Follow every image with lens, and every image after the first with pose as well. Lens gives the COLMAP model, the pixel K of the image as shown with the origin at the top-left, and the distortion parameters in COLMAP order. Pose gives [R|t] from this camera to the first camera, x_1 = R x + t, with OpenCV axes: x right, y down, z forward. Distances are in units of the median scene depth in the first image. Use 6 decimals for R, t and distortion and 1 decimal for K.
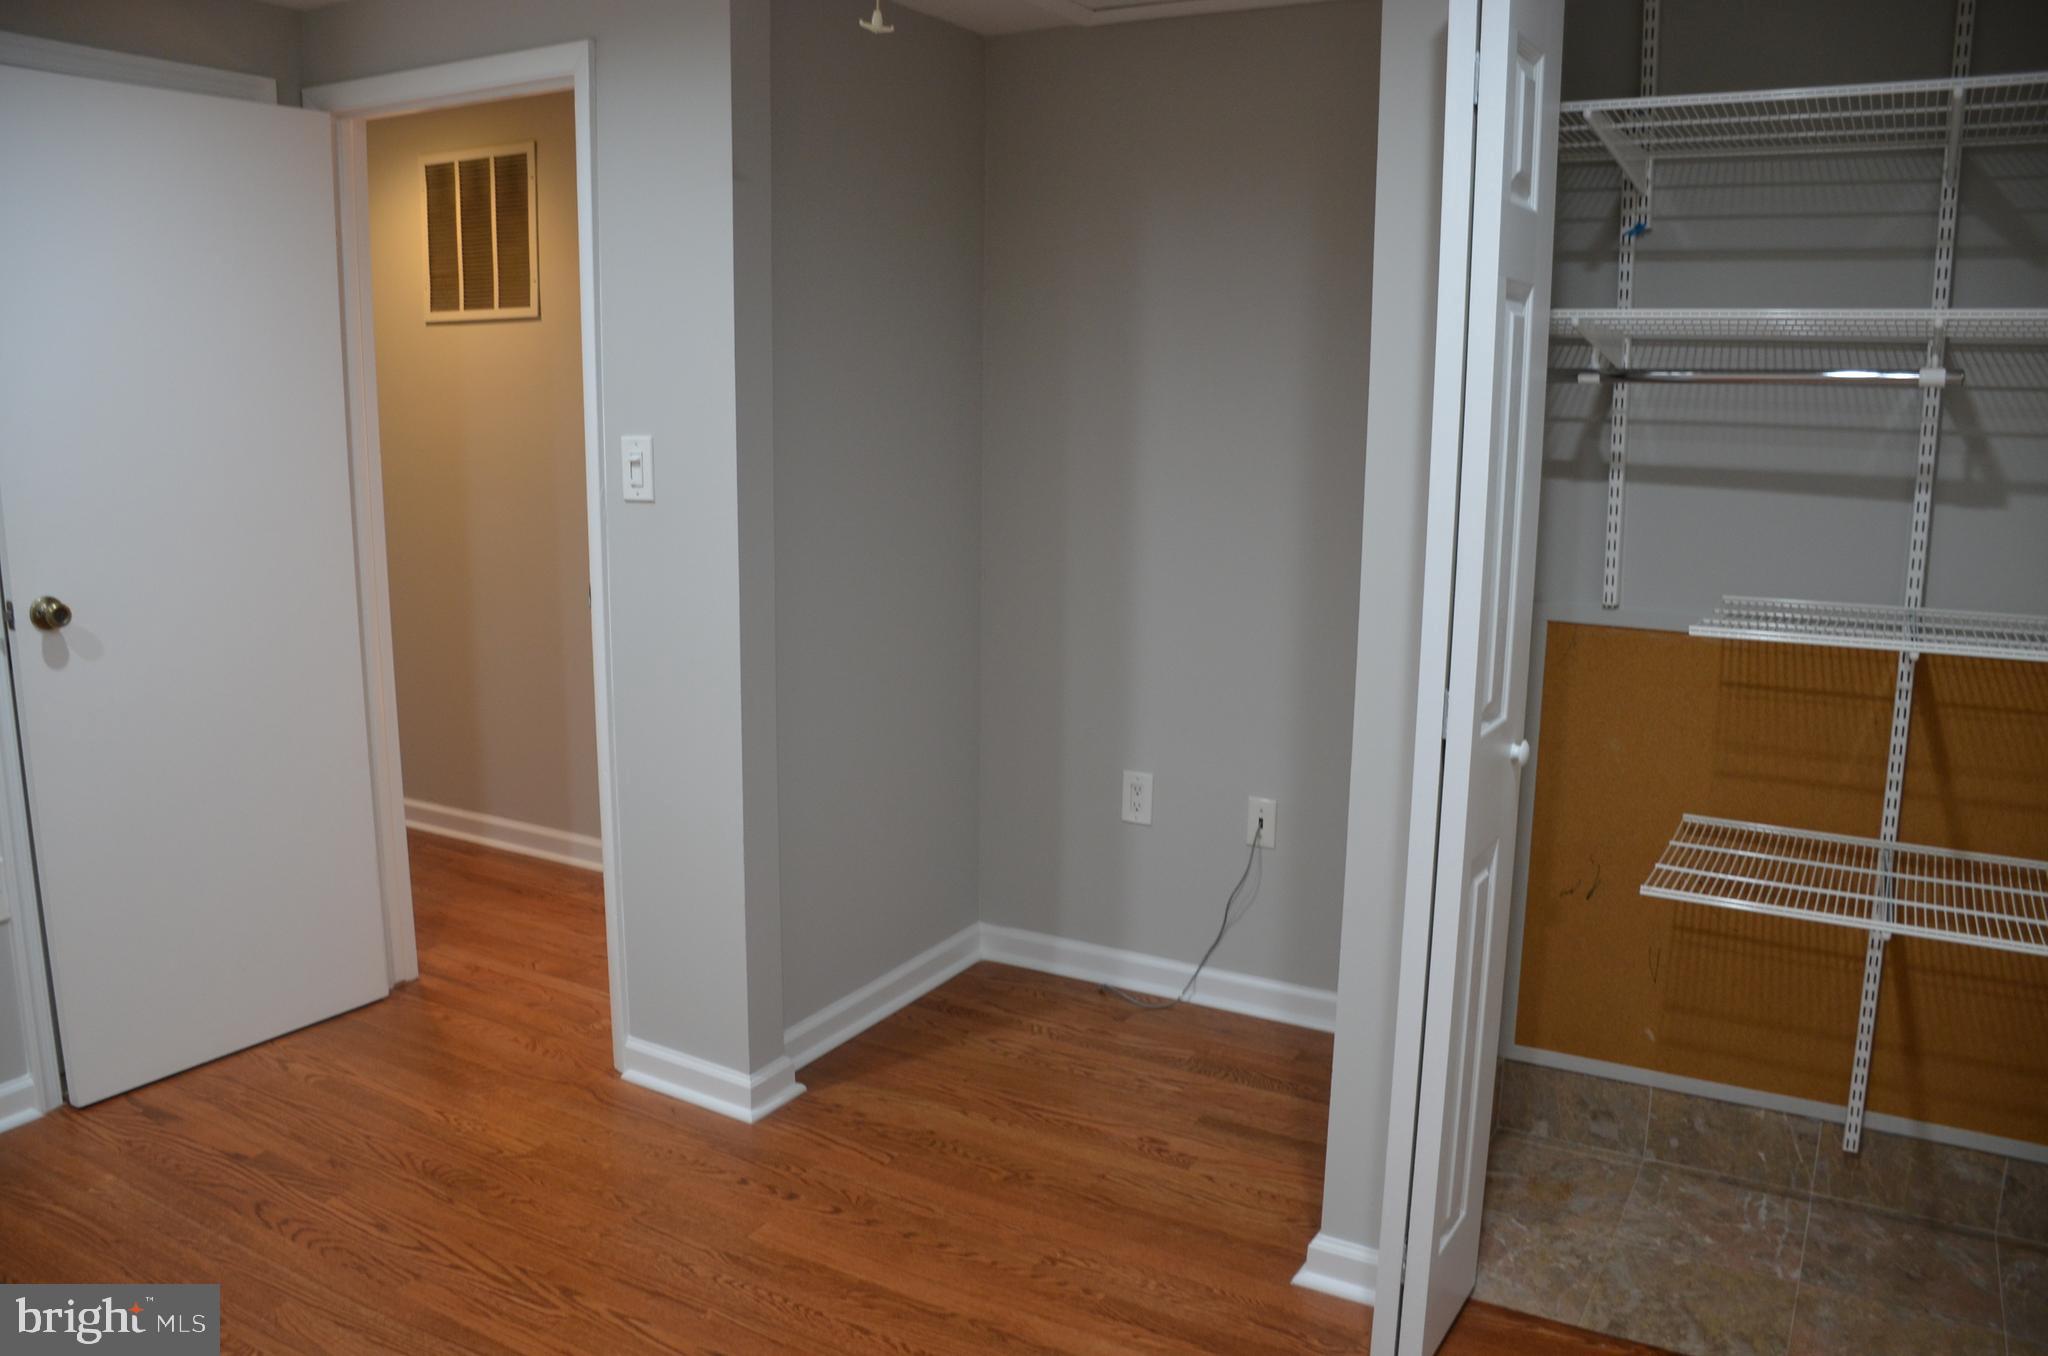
lens RADIAL K [[1582.2, 0, 1031.3], [0, 1582.2, 680.3], [0, 0, 1]] dist [-0.096857, 0.012223]
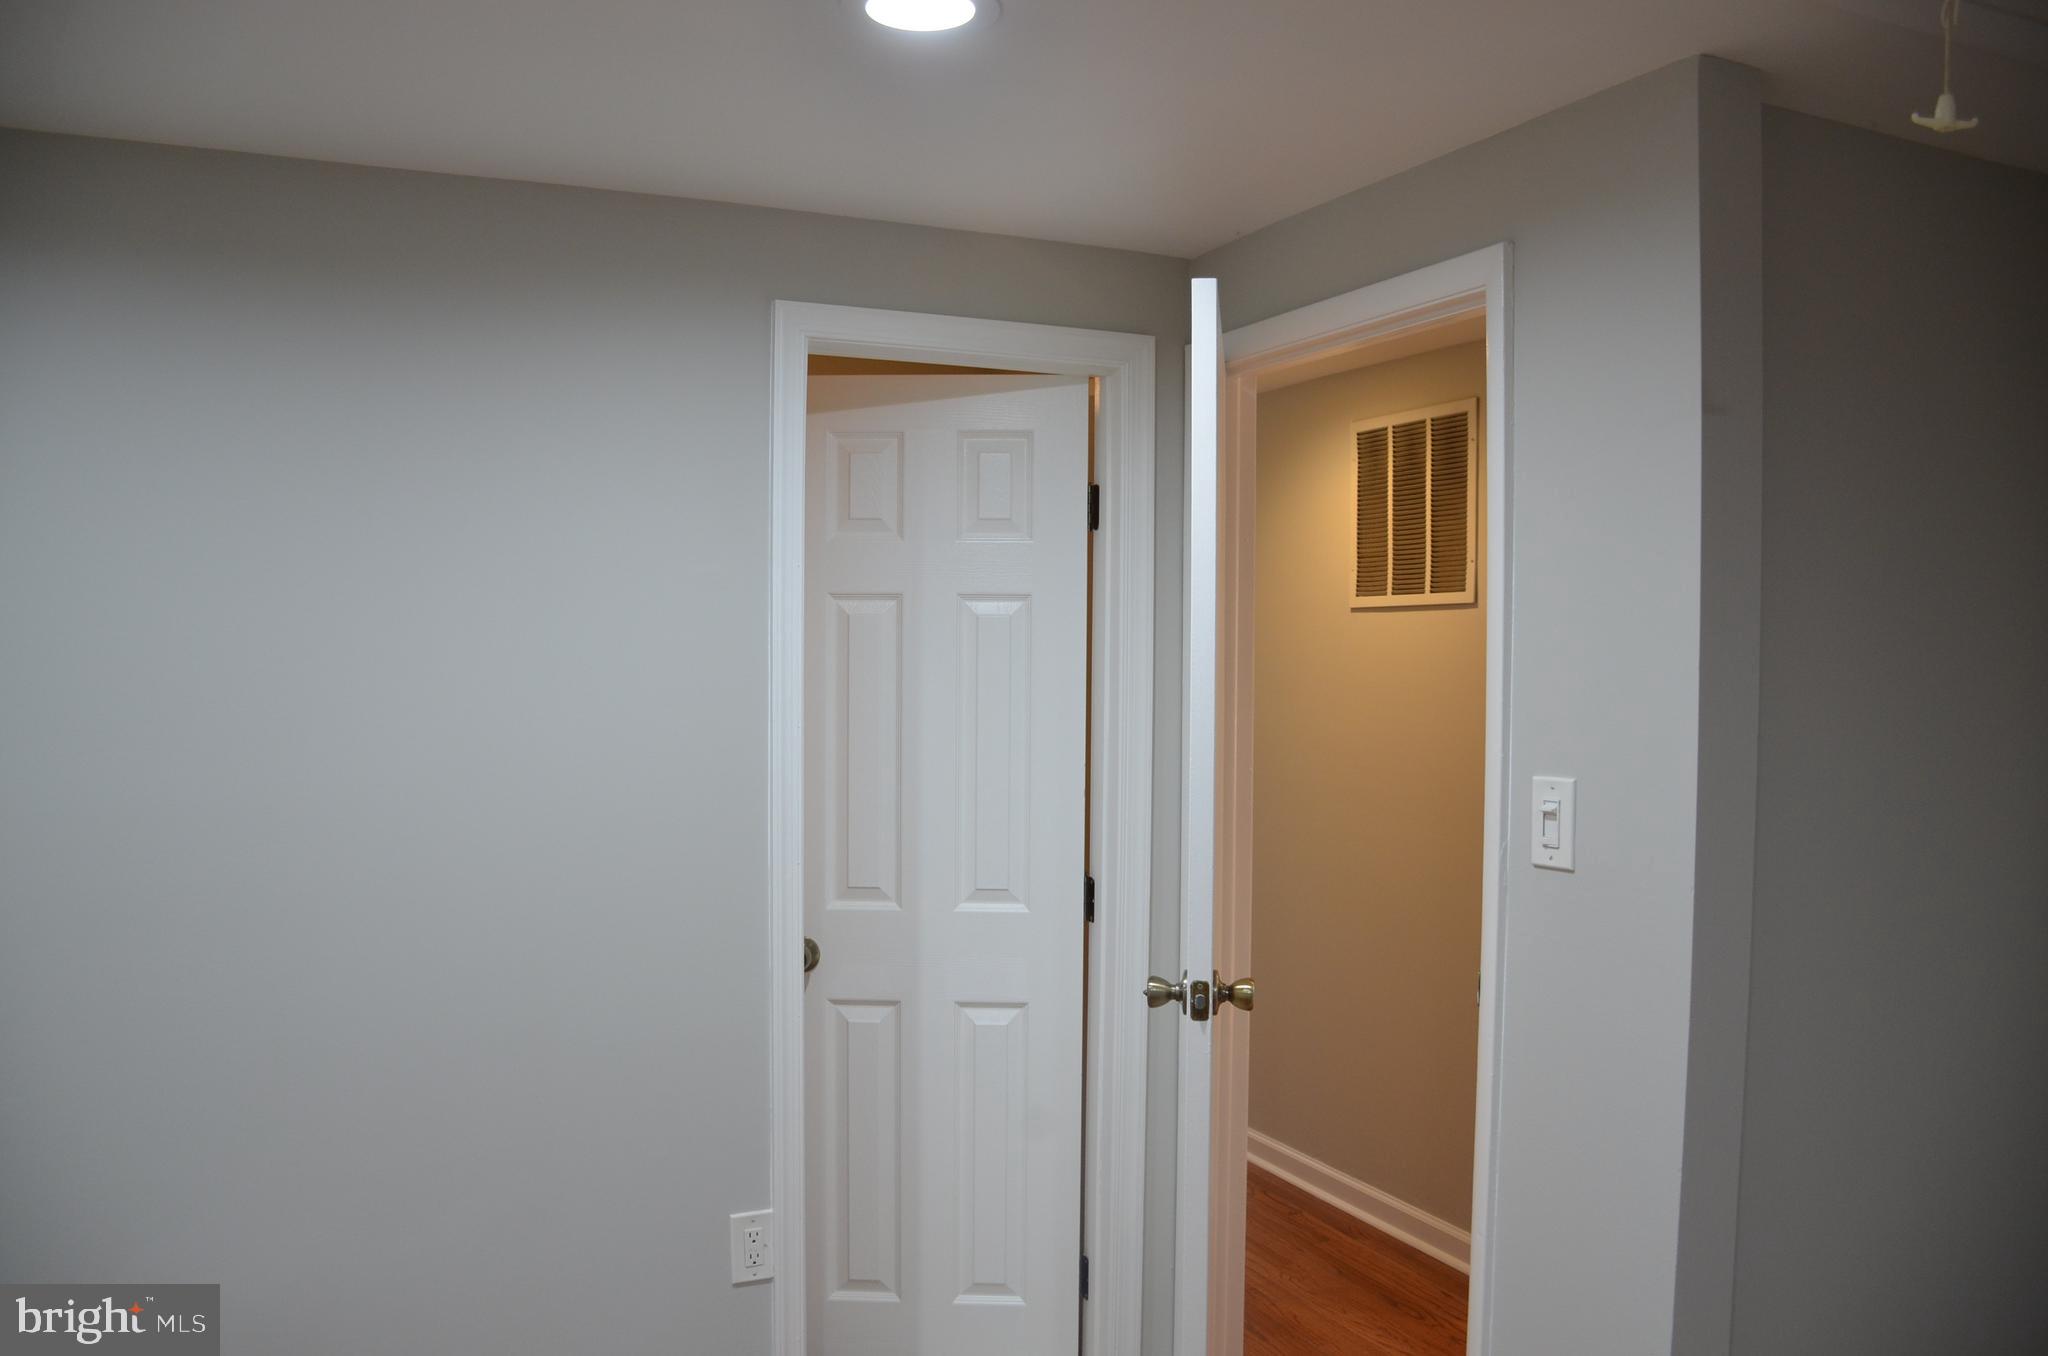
lens RADIAL K [[1582.2, 0, 1018.6], [0, 1582.2, 689.4], [0, 0, 1]] dist [-0.096857, 0.012223]
pose [[0.811584, 0.016775, -0.583995, -0.024407], [-0.112809, 0.985276, -0.128471, -0.053796], [0.573242, 0.170144, 0.801527, 0.200410]]
